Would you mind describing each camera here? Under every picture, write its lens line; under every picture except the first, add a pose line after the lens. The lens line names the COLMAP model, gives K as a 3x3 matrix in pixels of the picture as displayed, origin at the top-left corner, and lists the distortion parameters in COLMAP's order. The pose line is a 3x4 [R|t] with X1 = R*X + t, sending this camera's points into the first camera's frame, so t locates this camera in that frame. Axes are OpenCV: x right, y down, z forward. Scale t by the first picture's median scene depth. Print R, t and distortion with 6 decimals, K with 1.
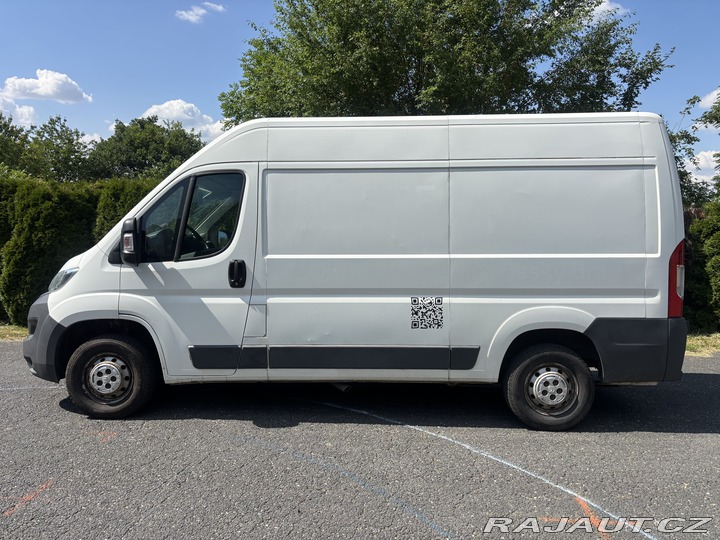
lens RADIAL K [[546.6, 0, 360.0], [0, 546.6, 270.0], [0, 0, 1]] dist [0.054801, -0.053428]
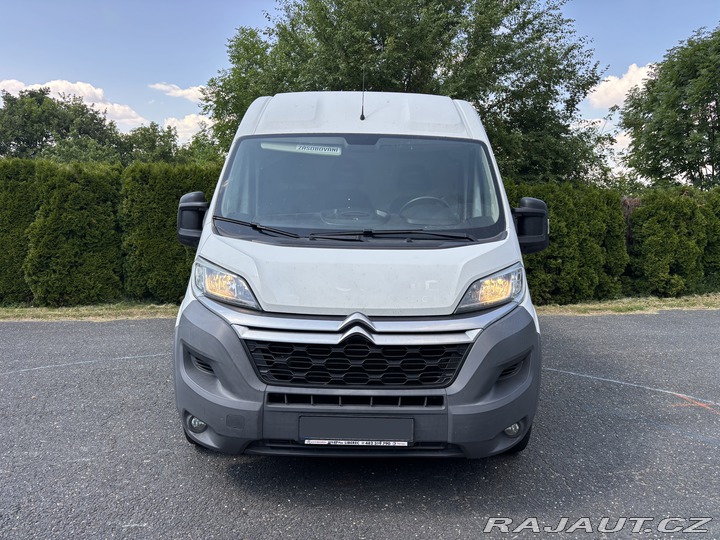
lens RADIAL K [[546.6, 0, 360.0], [0, 546.6, 270.0], [0, 0, 1]] dist [0.054801, -0.053428]
pose [[0.977473, -0.014488, 0.210564, -0.201846], [0.008453, 0.999528, 0.029537, 0.006630], [-0.210893, -0.027092, 0.977134, -0.075177]]
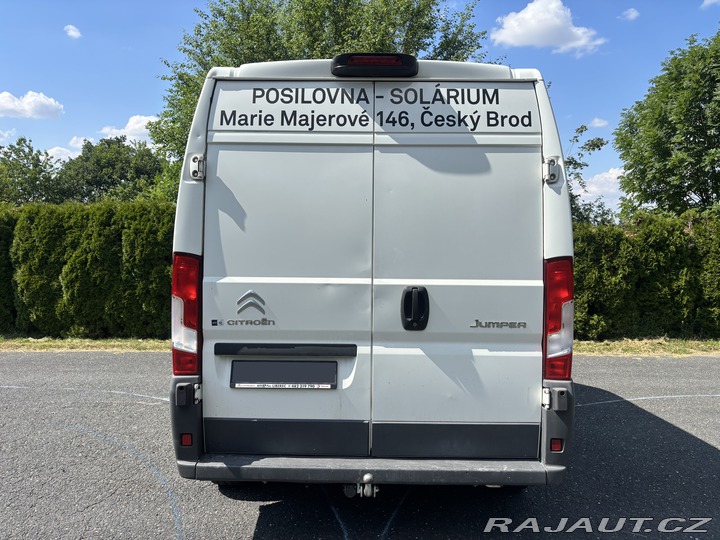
lens RADIAL K [[546.7, 0, 360.0], [0, 546.7, 270.0], [0, 0, 1]] dist [0.048843, -0.056216]
pose [[0.999666, -0.006128, 0.025091, 0.131860], [0.006828, 0.999588, -0.027894, 0.001268], [-0.024909, 0.028056, 0.999296, -0.078923]]
